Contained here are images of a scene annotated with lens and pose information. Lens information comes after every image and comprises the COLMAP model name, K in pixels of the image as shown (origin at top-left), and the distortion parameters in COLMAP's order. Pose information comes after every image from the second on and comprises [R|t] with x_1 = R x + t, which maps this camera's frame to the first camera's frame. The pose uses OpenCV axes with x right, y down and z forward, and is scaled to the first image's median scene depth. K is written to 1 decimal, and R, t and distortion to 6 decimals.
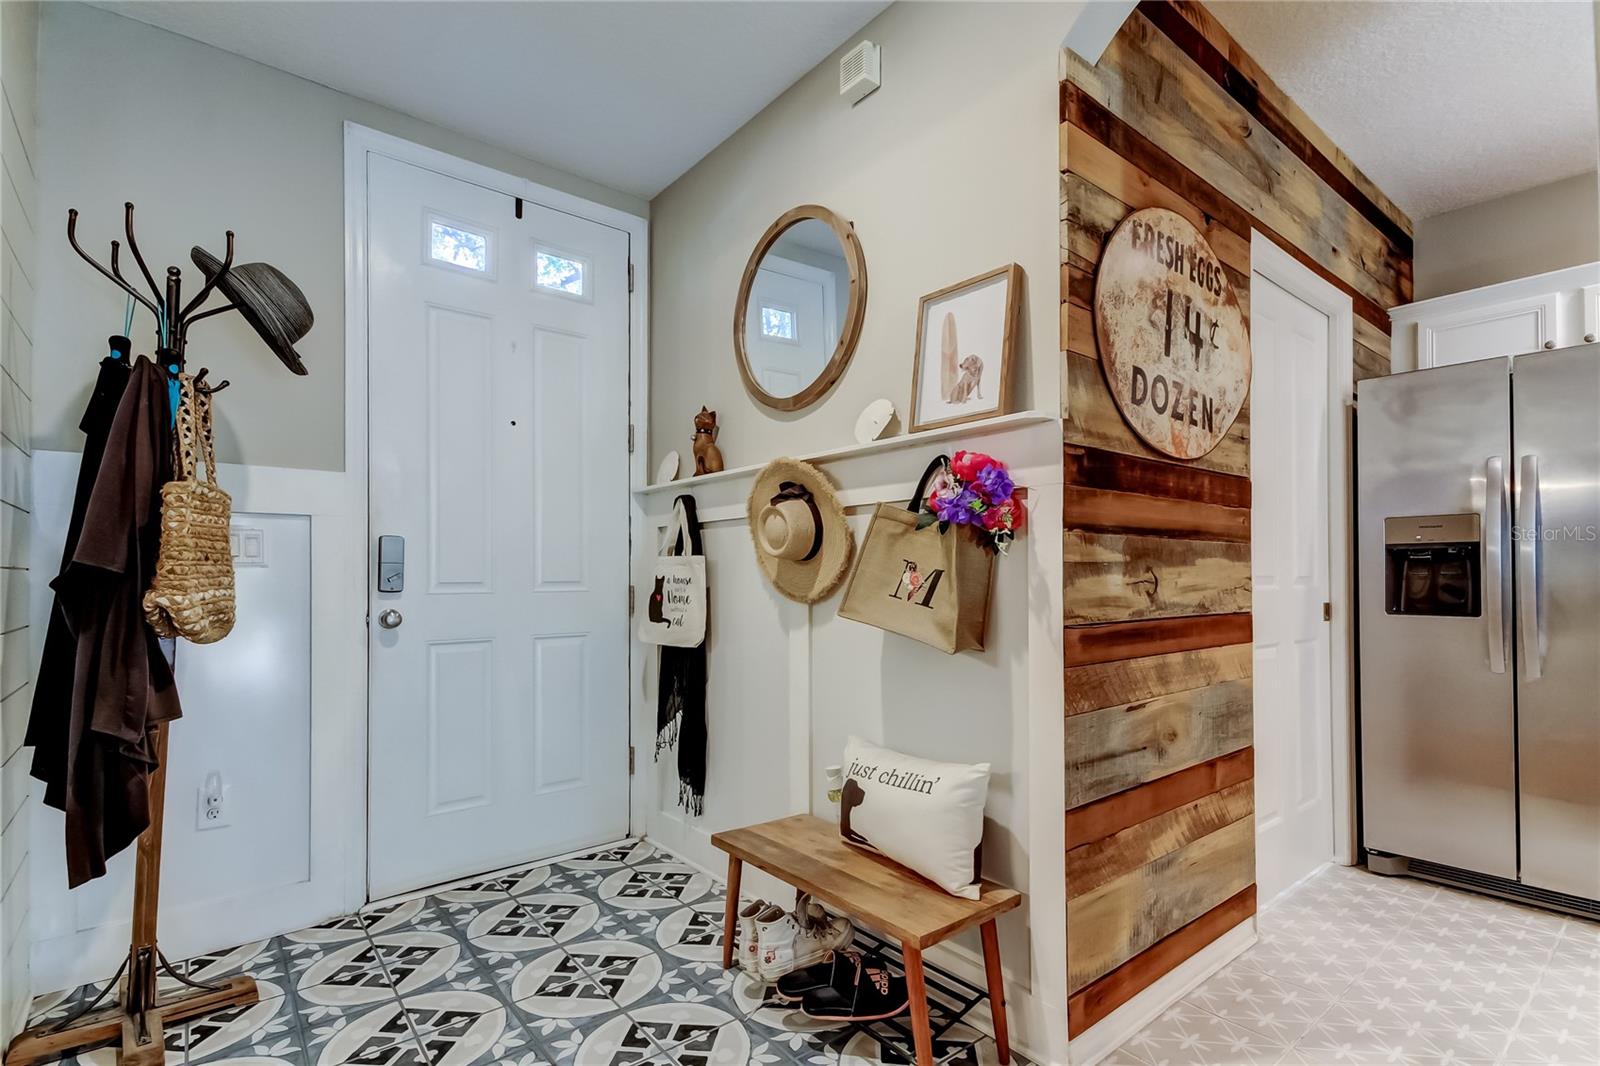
lens RADIAL K [[768.7, 0, 848.9], [0, 768.7, 564.2], [0, 0, 1]] dist [0.031622, 0.000084]
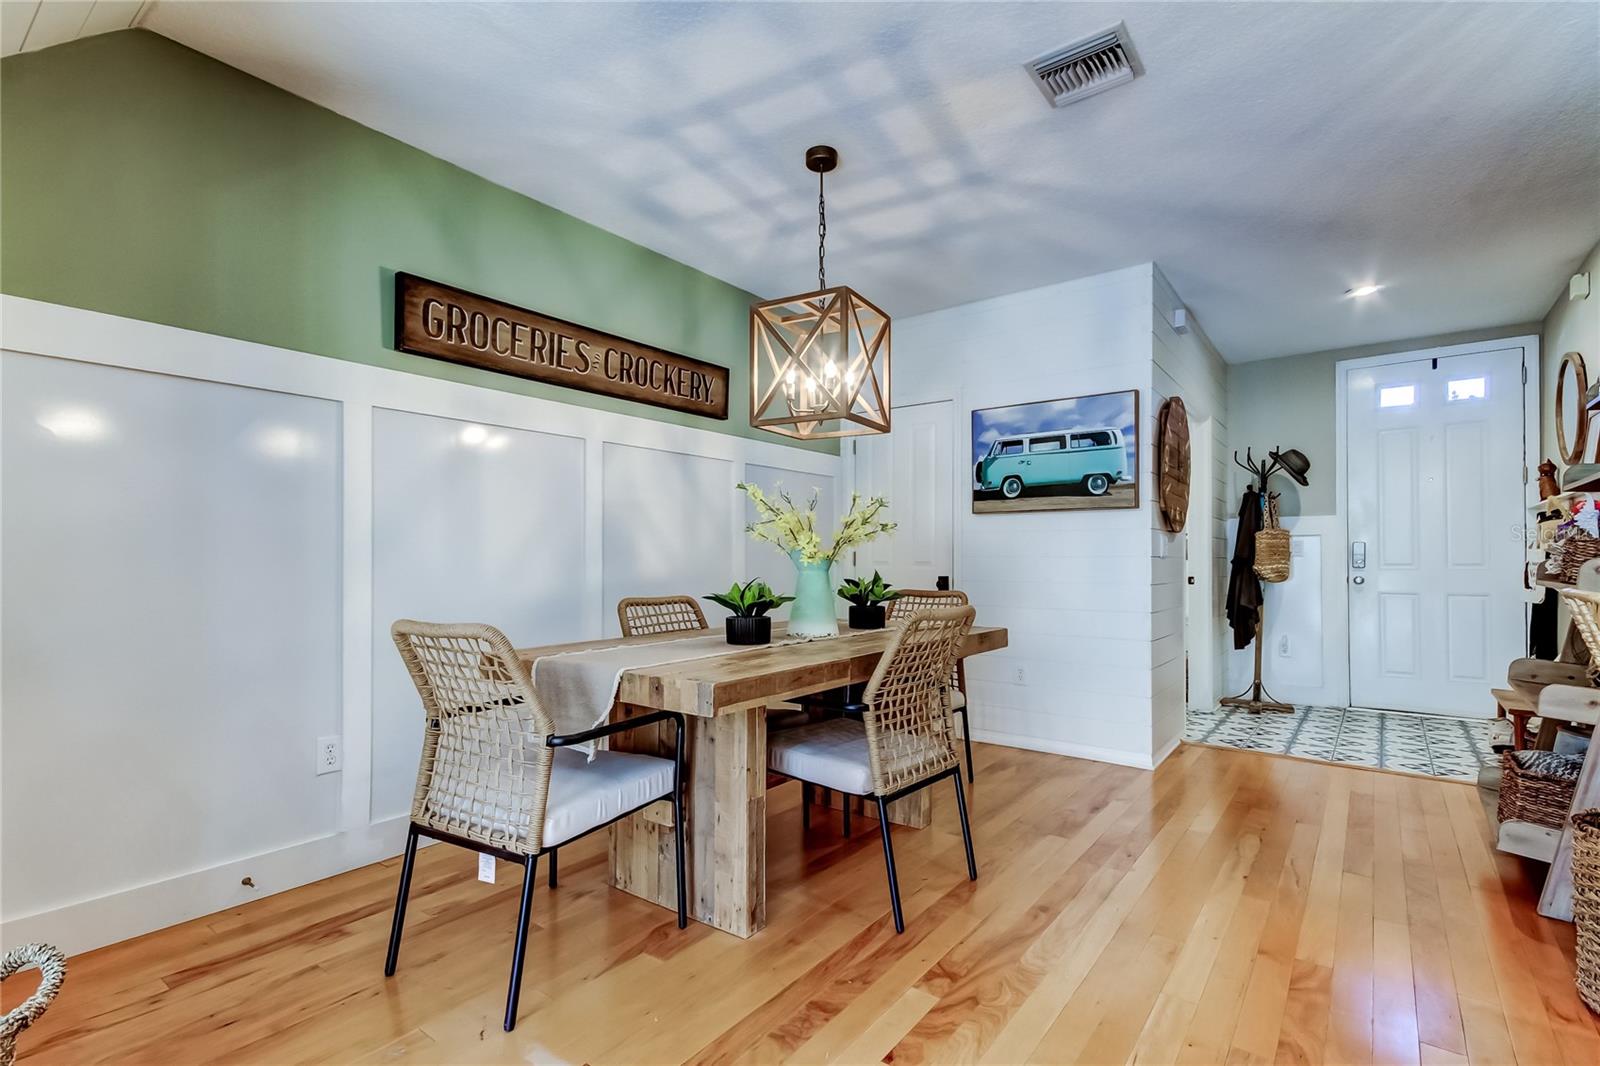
lens RADIAL K [[747.5, 0, 799.6], [0, 747.5, 554.1], [0, 0, 1]] dist [0.027927, -0.000252]
pose [[0.210849, -0.007098, -0.977493, 1.428602], [0.014140, 0.999891, -0.004211, -0.020270], [0.977416, -0.012934, 0.210926, -1.210978]]
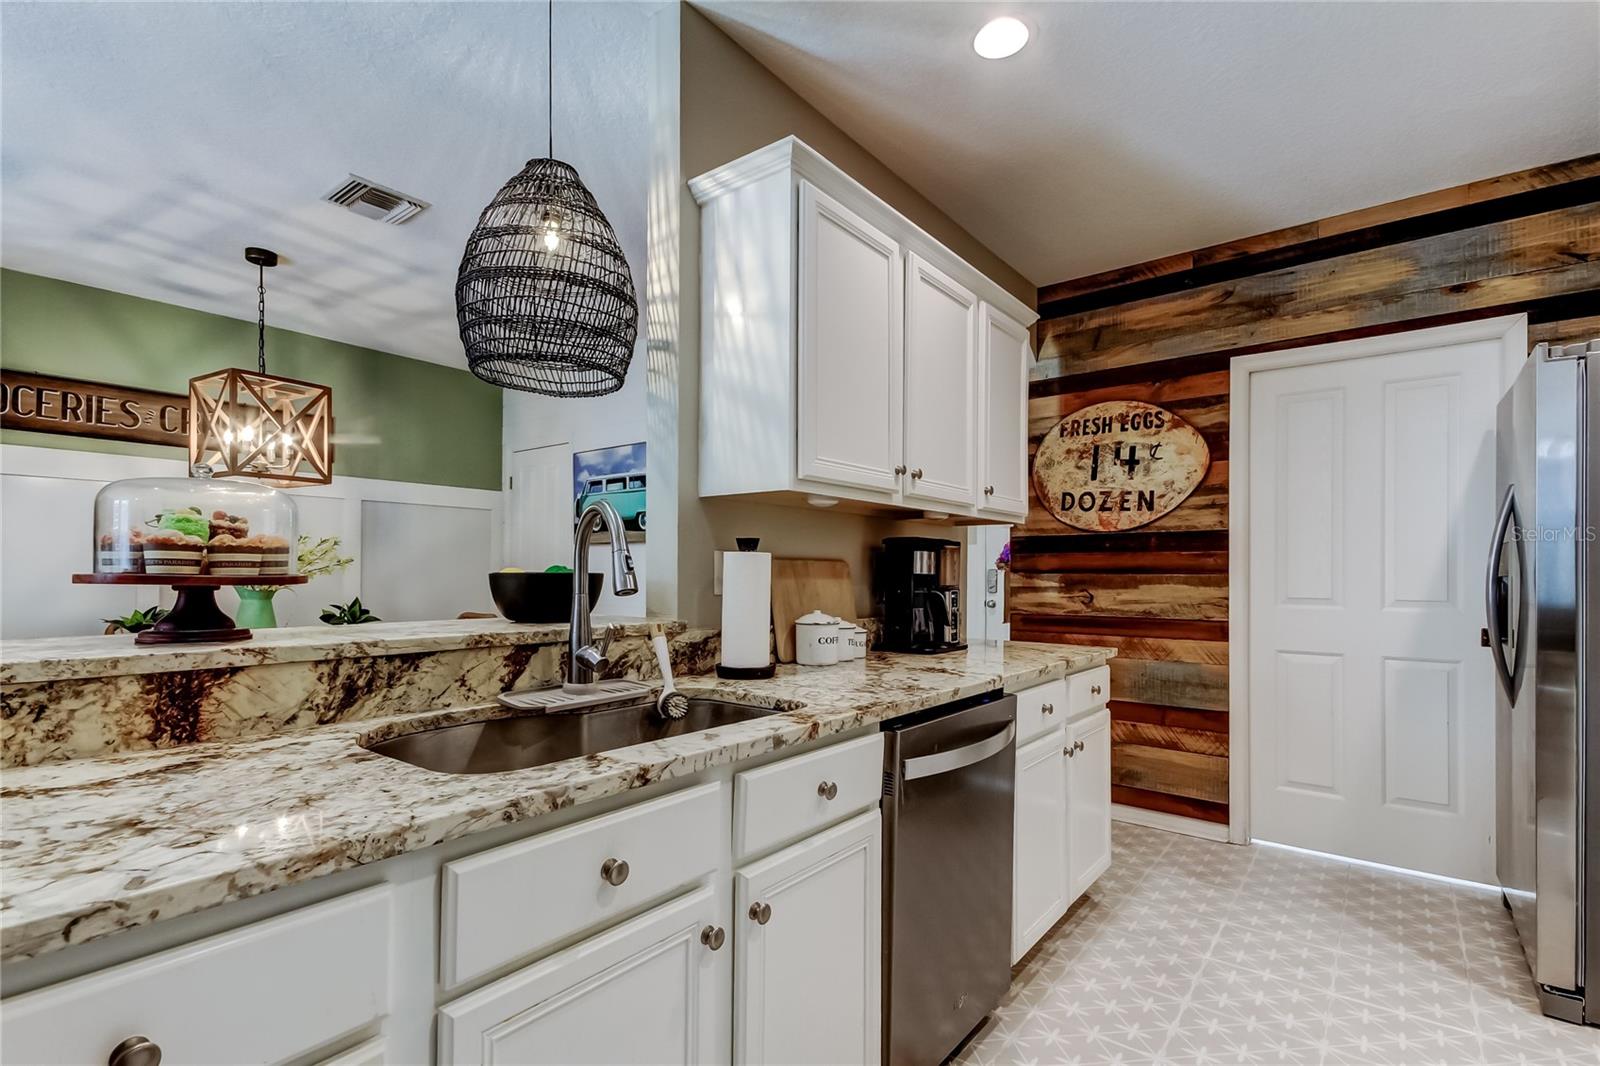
lens RADIAL K [[748.5, 0, 800.3], [0, 748.5, 567.5], [0, 0, 1]] dist [0.033471, -0.015586]
pose [[0.181631, -0.007681, -0.983337, 1.931106], [0.008482, 0.999945, -0.006244, -0.041235], [0.983330, -0.007206, 0.181686, -0.060004]]
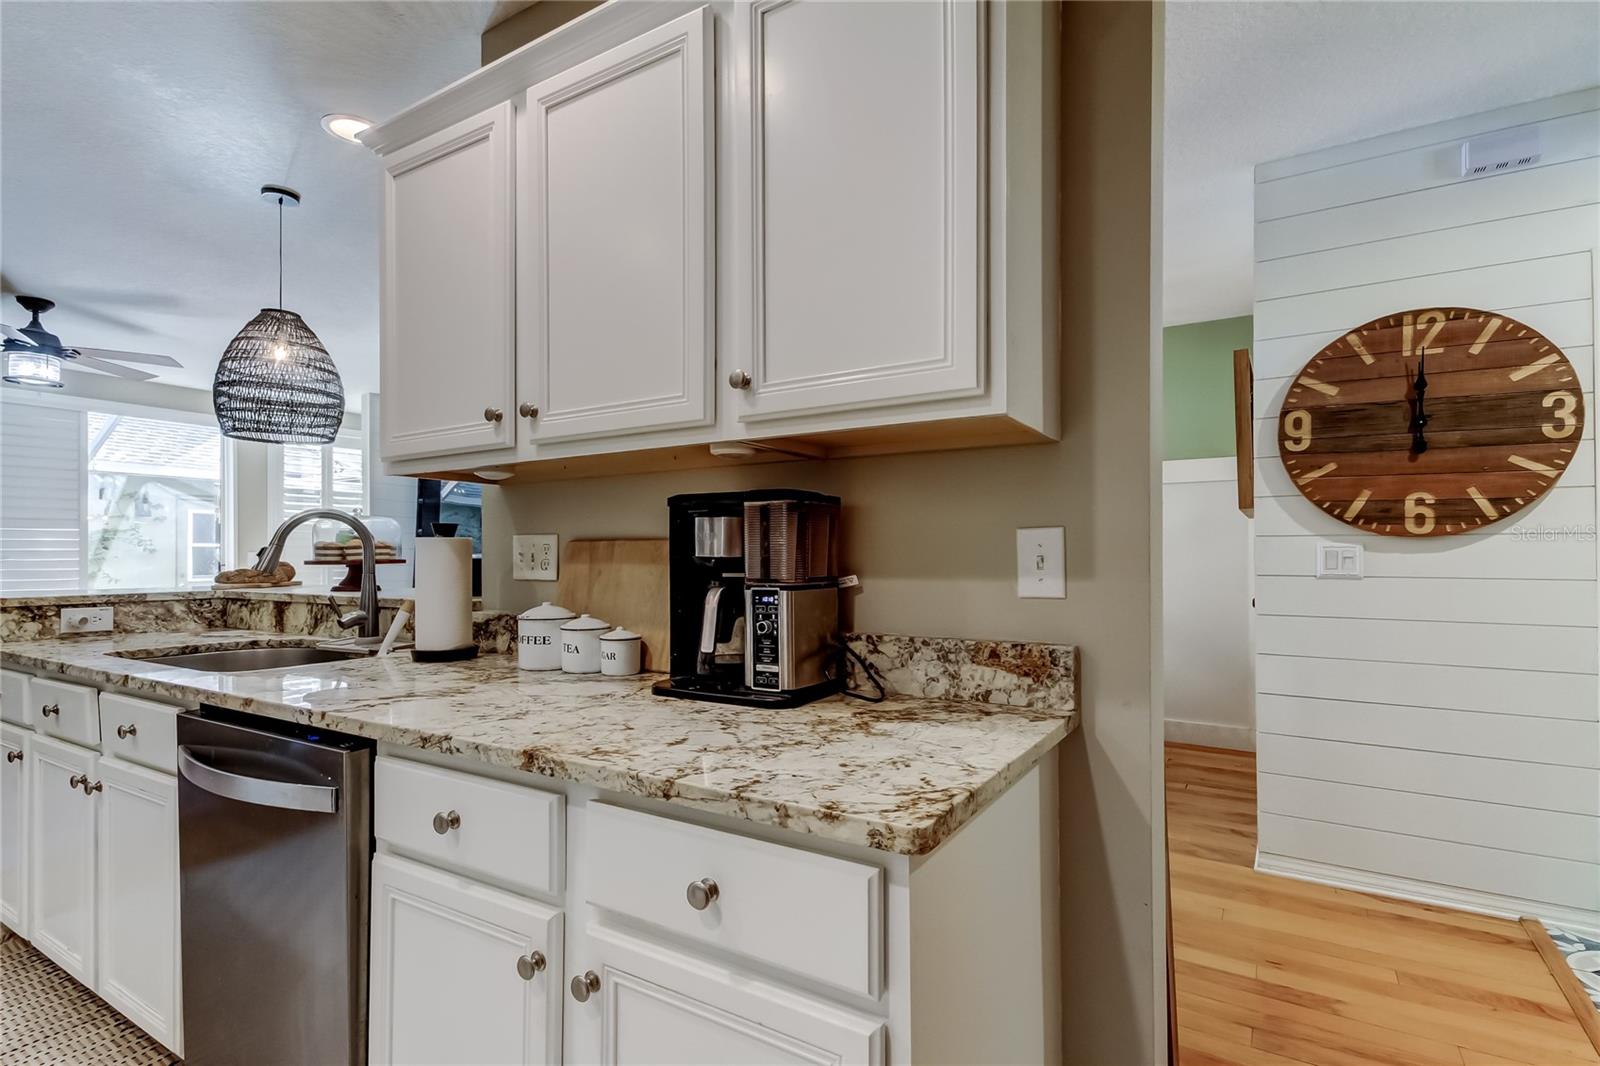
lens RADIAL K [[728.4, 0, 812.3], [0, 728.4, 550.5], [0, 0, 1]] dist [0.012016, -0.000723]
pose [[-0.944791, -0.002094, -0.327666, 0.990269], [0.005677, 0.999725, -0.022757, -0.028850], [0.327624, -0.023361, -0.944519, 0.911217]]
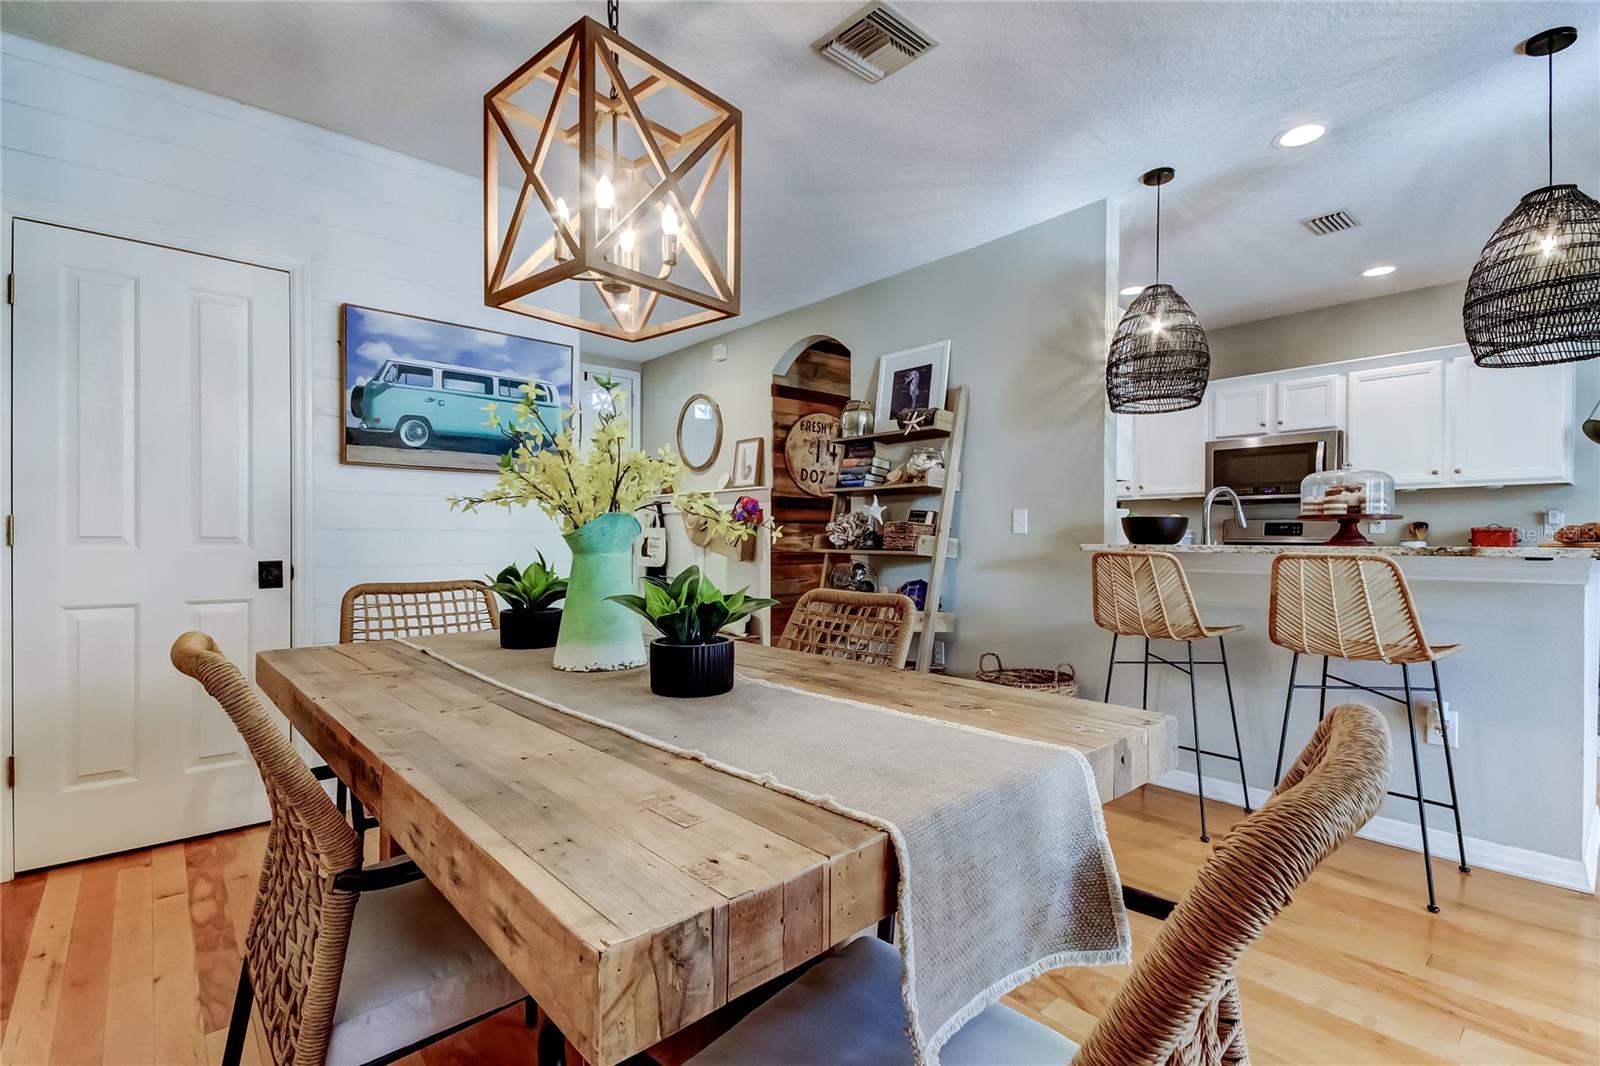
lens RADIAL K [[717.2, 0, 822.4], [0, 717.2, 539.2], [0, 0, 1]] dist [0.000682, -0.000126]
pose [[0.999992, 0.002816, 0.002941, 0.381787], [-0.002869, 0.999832, 0.018078, -0.023879], [-0.002890, -0.018086, 0.999832, -1.589370]]
